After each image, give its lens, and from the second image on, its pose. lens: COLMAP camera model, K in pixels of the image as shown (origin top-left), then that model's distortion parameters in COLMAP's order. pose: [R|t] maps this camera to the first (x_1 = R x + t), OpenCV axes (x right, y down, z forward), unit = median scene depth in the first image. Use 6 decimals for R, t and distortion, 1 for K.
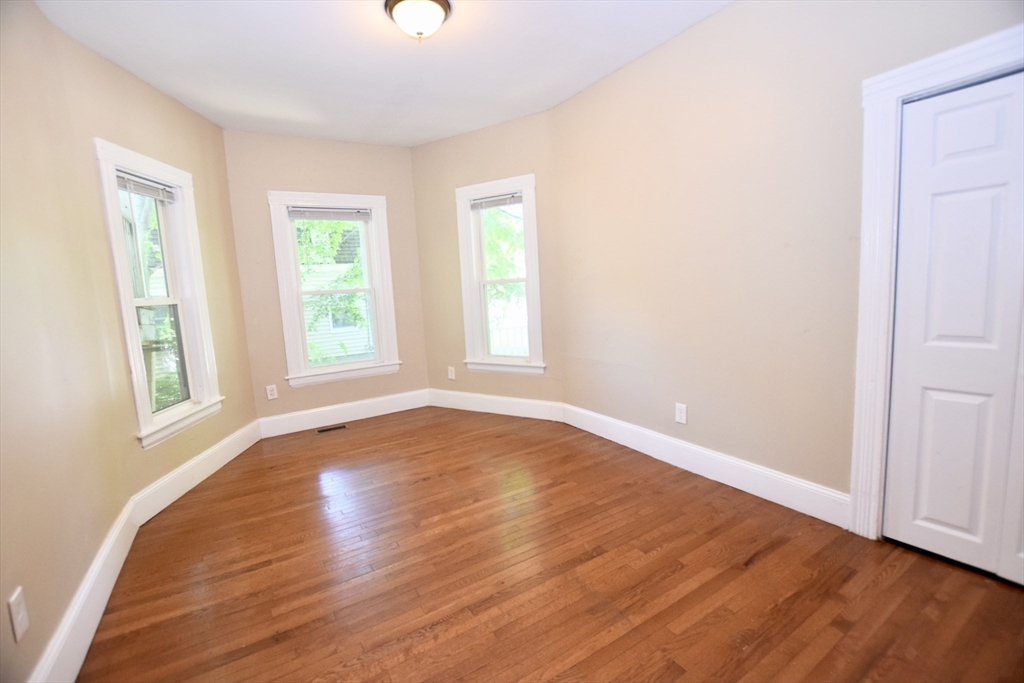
lens RADIAL K [[450.6, 0, 512.0], [0, 450.6, 341.5], [0, 0, 1]] dist [-0.030217, 0.001060]
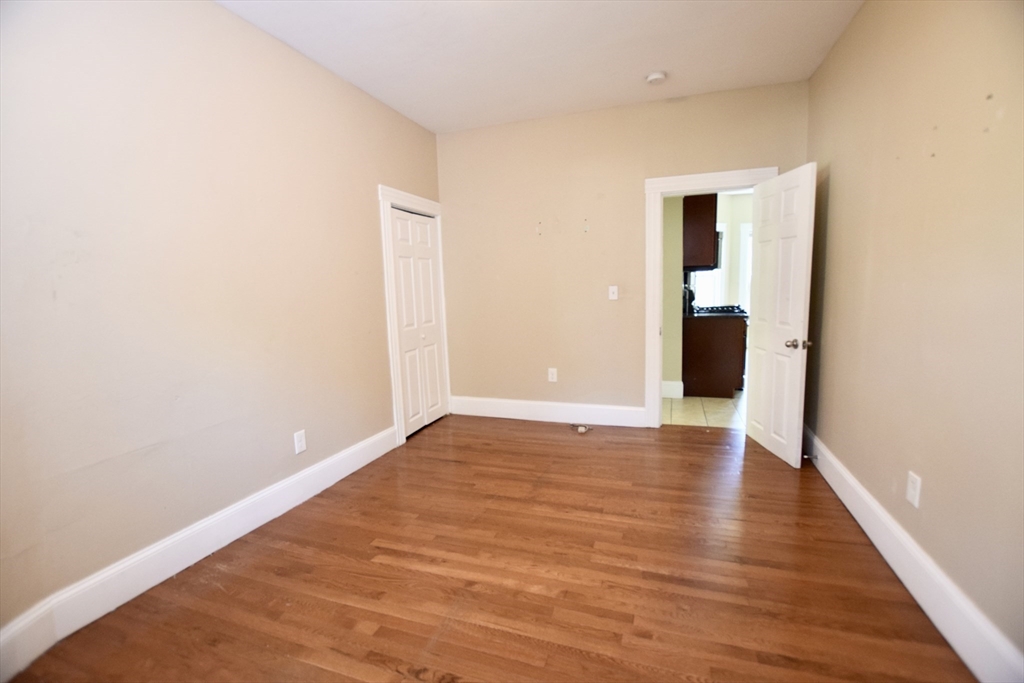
lens RADIAL K [[450.6, 0, 512.0], [0, 450.6, 341.5], [0, 0, 1]] dist [-0.030217, 0.001060]
pose [[-0.622891, -0.022300, 0.781991, -0.600142], [0.158999, 0.975122, 0.154457, -0.112261], [-0.765980, 0.220546, -0.603849, 1.156511]]
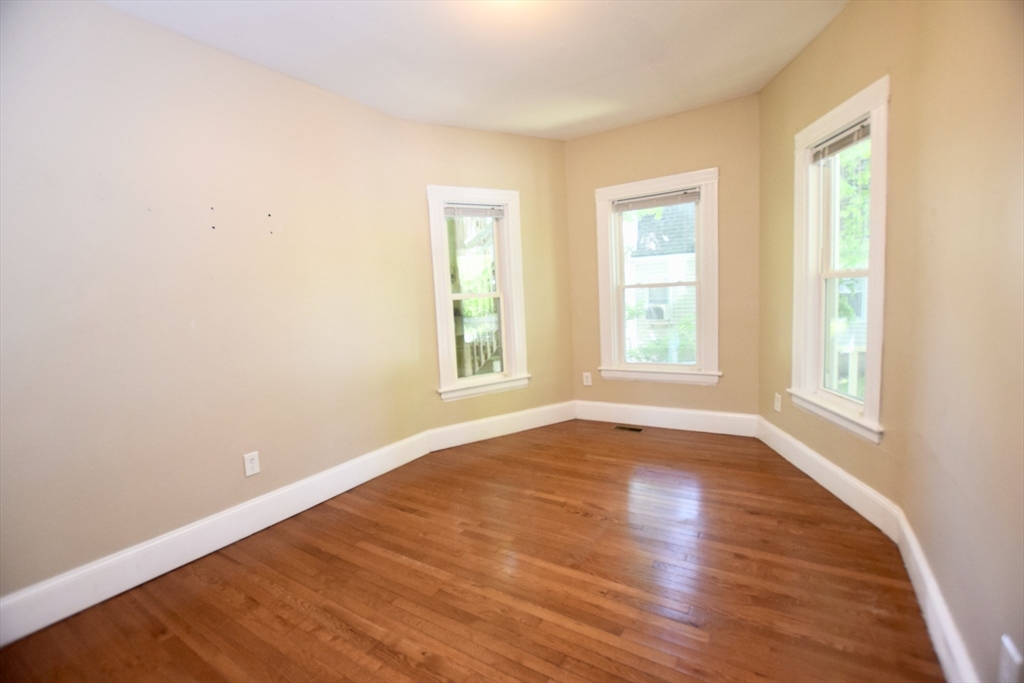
lens RADIAL K [[450.6, 0, 512.0], [0, 450.6, 341.5], [0, 0, 1]] dist [-0.030217, 0.001060]
pose [[0.428248, 0.124169, -0.895090, 0.470651], [-0.080859, 0.991807, 0.098899, -0.094292], [0.900036, 0.030023, 0.434779, 0.489961]]
